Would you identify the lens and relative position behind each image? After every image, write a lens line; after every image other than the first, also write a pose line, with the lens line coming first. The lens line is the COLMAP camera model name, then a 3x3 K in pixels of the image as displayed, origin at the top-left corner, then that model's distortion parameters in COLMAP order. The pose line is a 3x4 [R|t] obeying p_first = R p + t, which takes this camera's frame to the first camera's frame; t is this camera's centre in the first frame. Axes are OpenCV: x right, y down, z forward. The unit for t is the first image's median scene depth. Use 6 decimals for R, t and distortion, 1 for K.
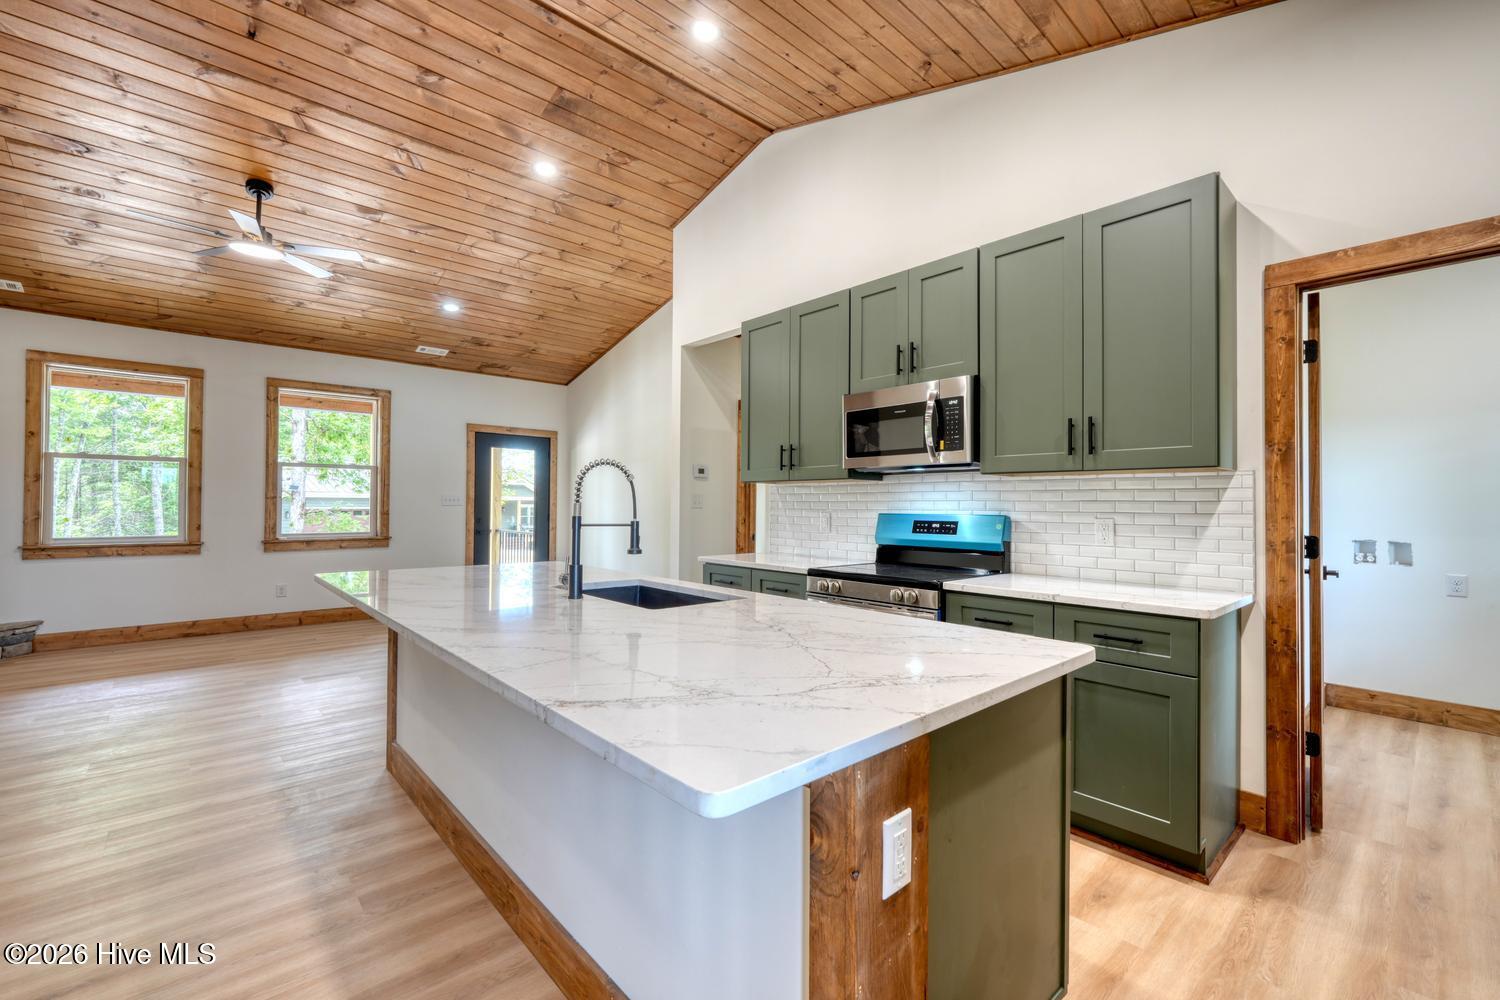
lens RADIAL K [[632.9, 0, 750.1], [0, 632.9, 497.2], [0, 0, 1]] dist [-0.002727, 0.001317]
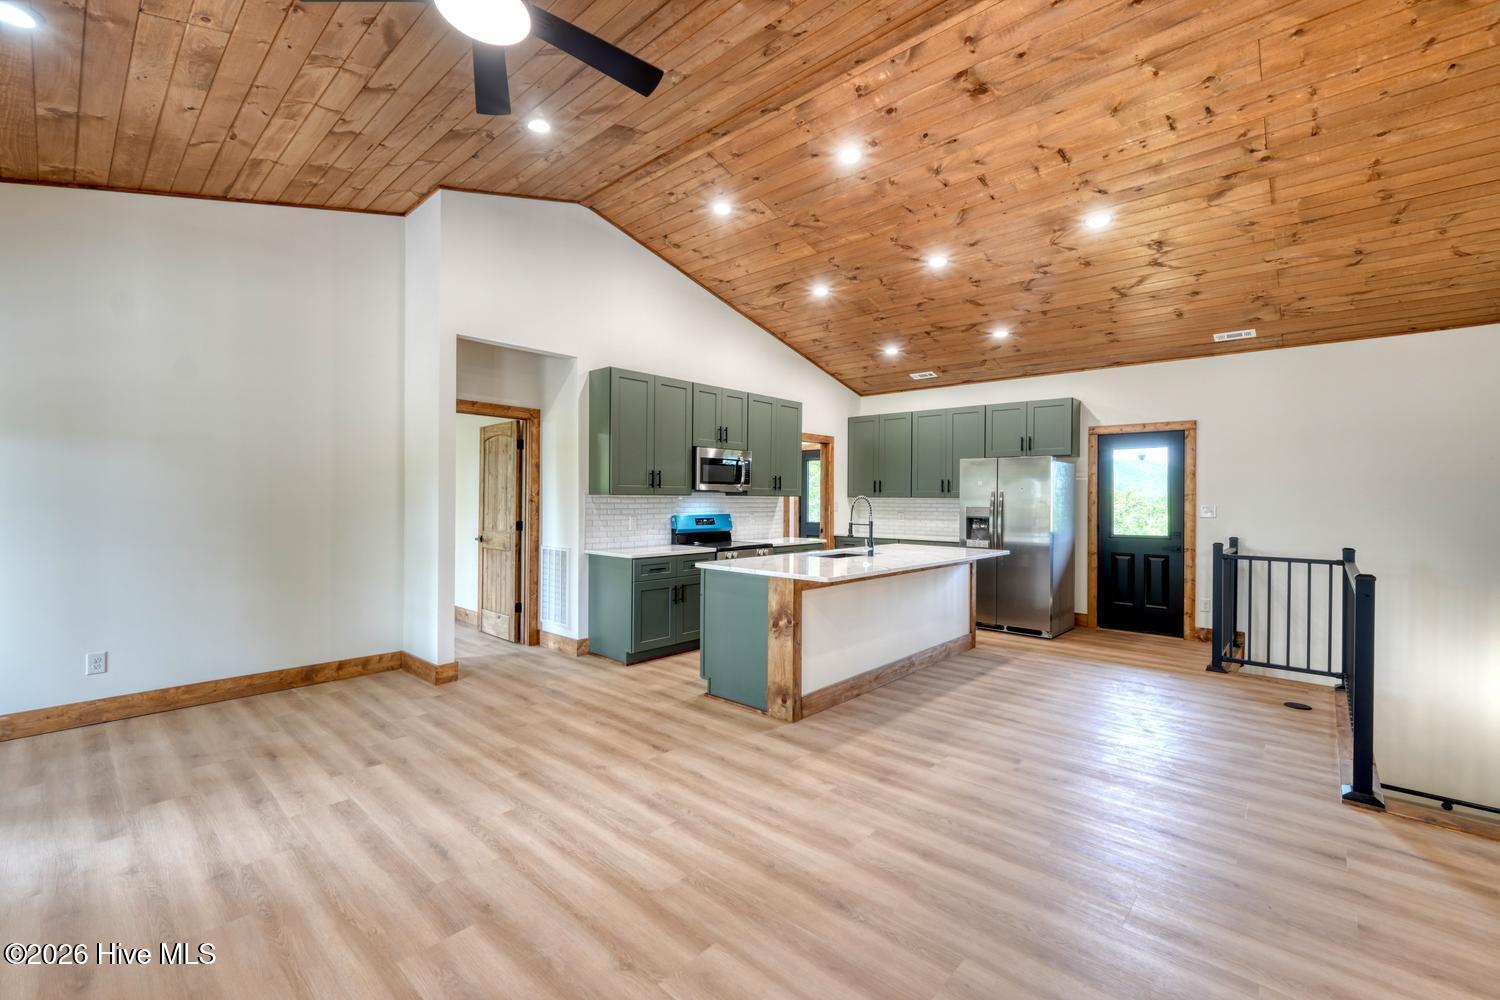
lens RADIAL K [[635.6, 0, 749.0], [0, 635.6, 498.1], [0, 0, 1]] dist [-0.006884, 0.005356]
pose [[-0.100181, -0.007653, 0.994940, -1.040733], [-0.019854, 0.999787, 0.005691, -0.023696], [-0.994771, -0.019183, -0.100311, 0.683892]]
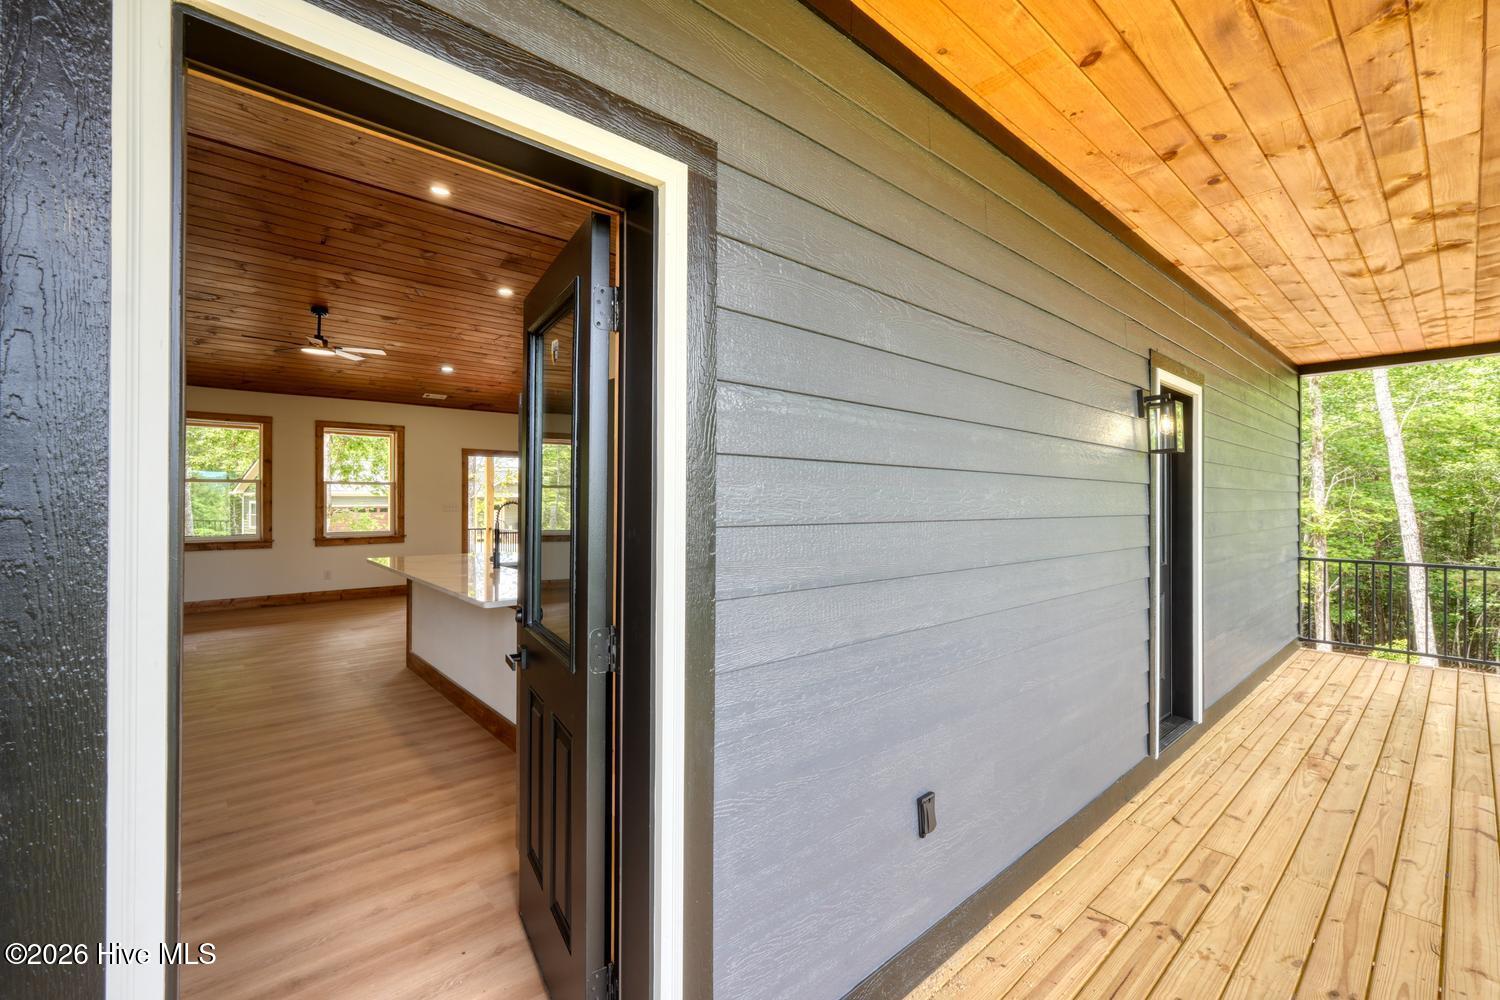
lens RADIAL K [[632.9, 0, 750.1], [0, 632.9, 497.2], [0, 0, 1]] dist [-0.002727, 0.001317]
pose [[0.999885, -0.004946, -0.014361, 0.240046], [0.005108, 0.999923, 0.011270, -0.037608], [0.014304, -0.011343, 0.999833, -0.434699]]
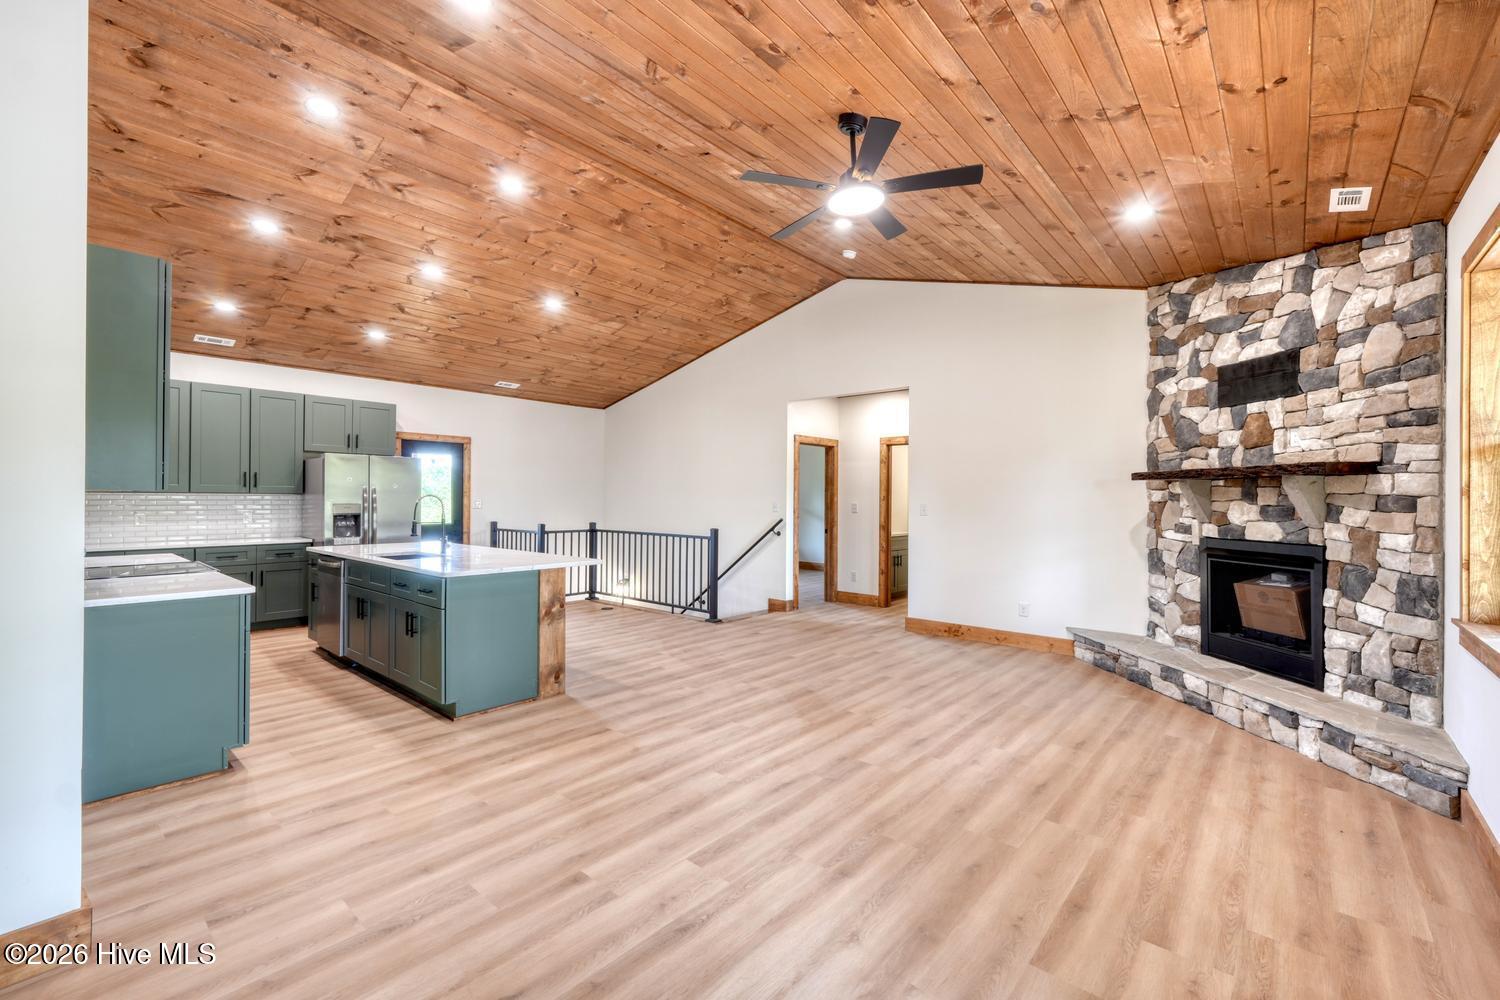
lens RADIAL K [[635.6, 0, 749.0], [0, 635.6, 498.1], [0, 0, 1]] dist [-0.006884, 0.005356]
pose [[-0.992354, -0.014731, -0.122545, -0.456292], [-0.013102, 0.999815, -0.014086, -0.011019], [0.122730, -0.012373, -0.992363, 1.423713]]
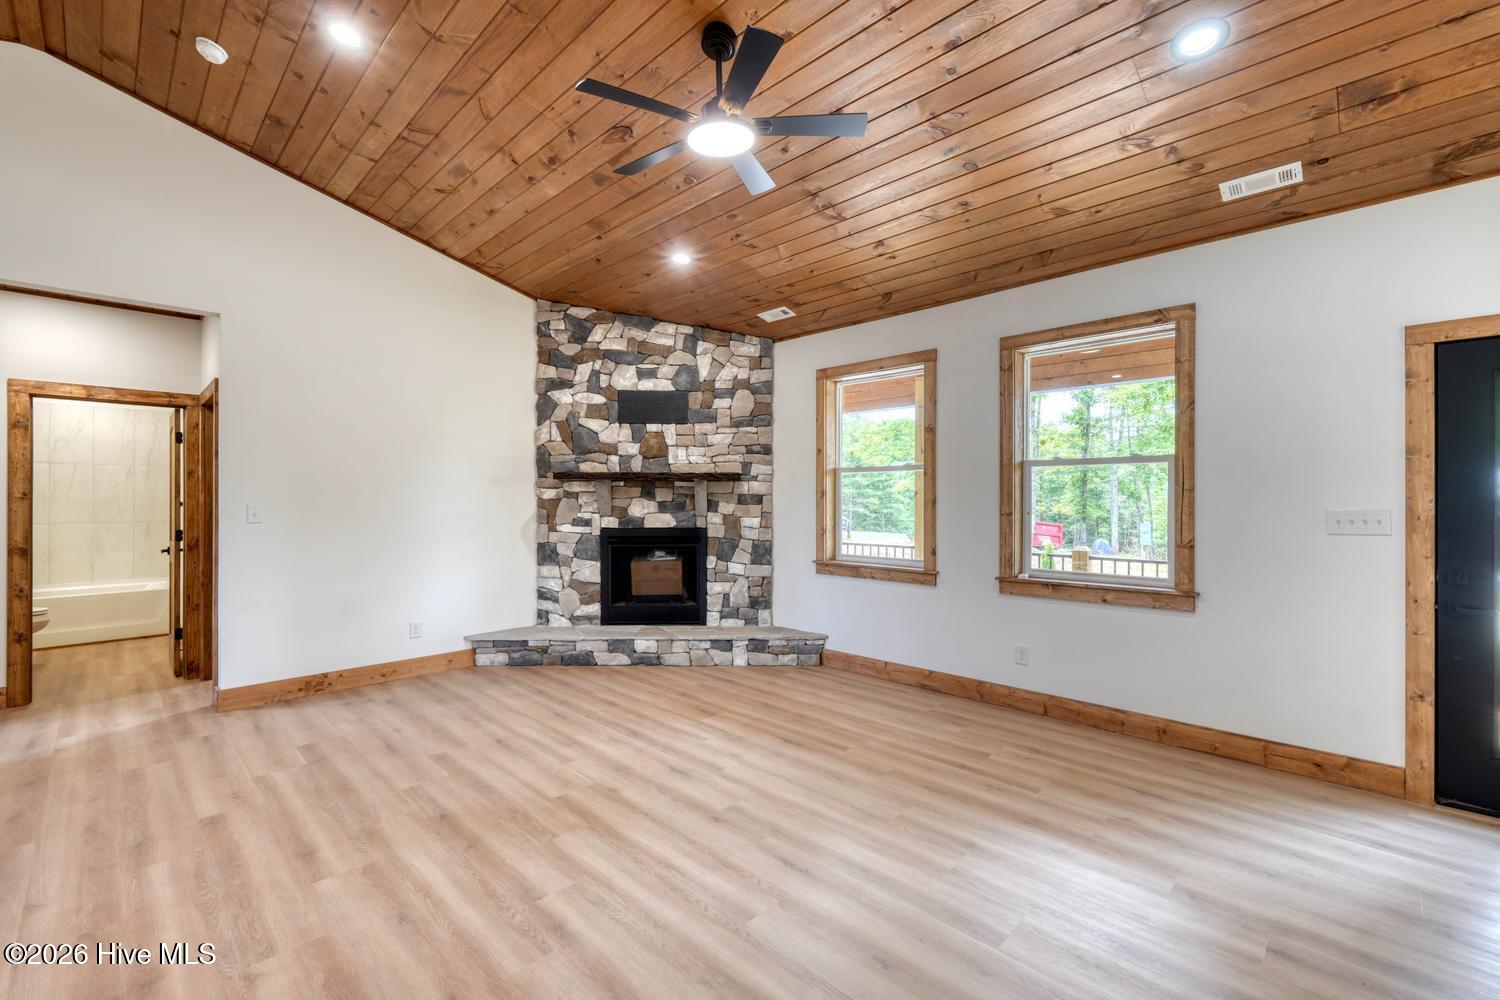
lens RADIAL K [[635.6, 0, 749.0], [0, 635.6, 498.1], [0, 0, 1]] dist [-0.006884, 0.005356]
pose [[0.060584, -0.008679, -0.998125, -0.112247], [0.010859, 0.999909, -0.008035, -0.016736], [0.998104, -0.010352, 0.060672, 0.800942]]
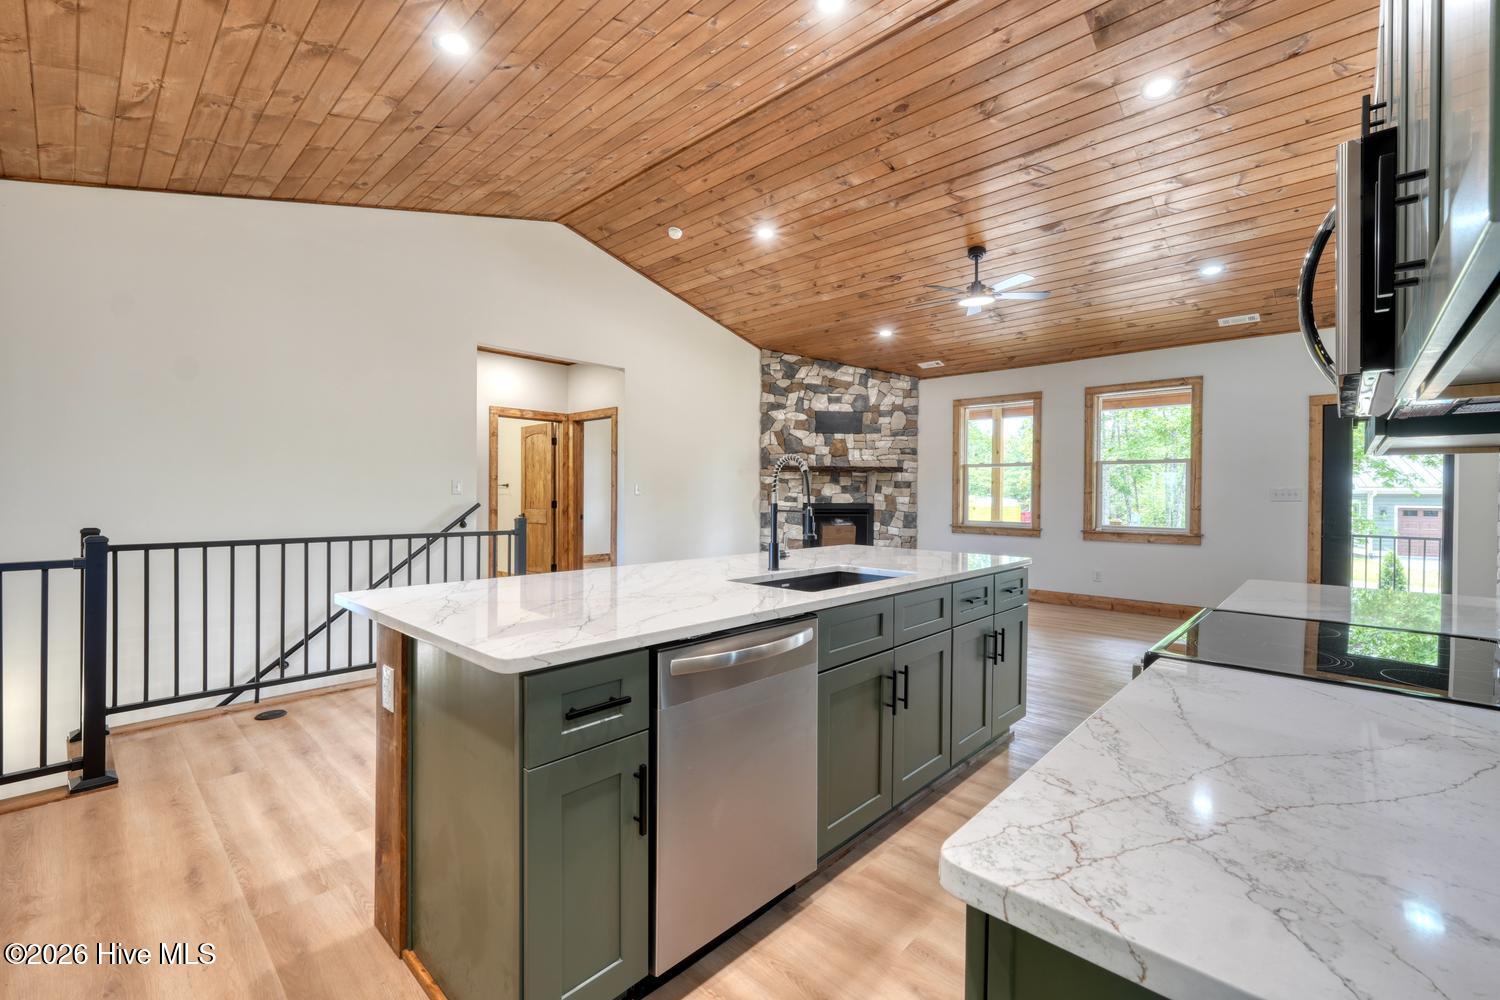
lens RADIAL K [[635.6, 0, 749.0], [0, 635.6, 498.1], [0, 0, 1]] dist [-0.006884, 0.005356]
pose [[0.083486, 0.000998, -0.996508, 0.386171], [0.004293, 0.999990, 0.001361, 0.006829], [0.996500, -0.004391, 0.083481, 0.346335]]
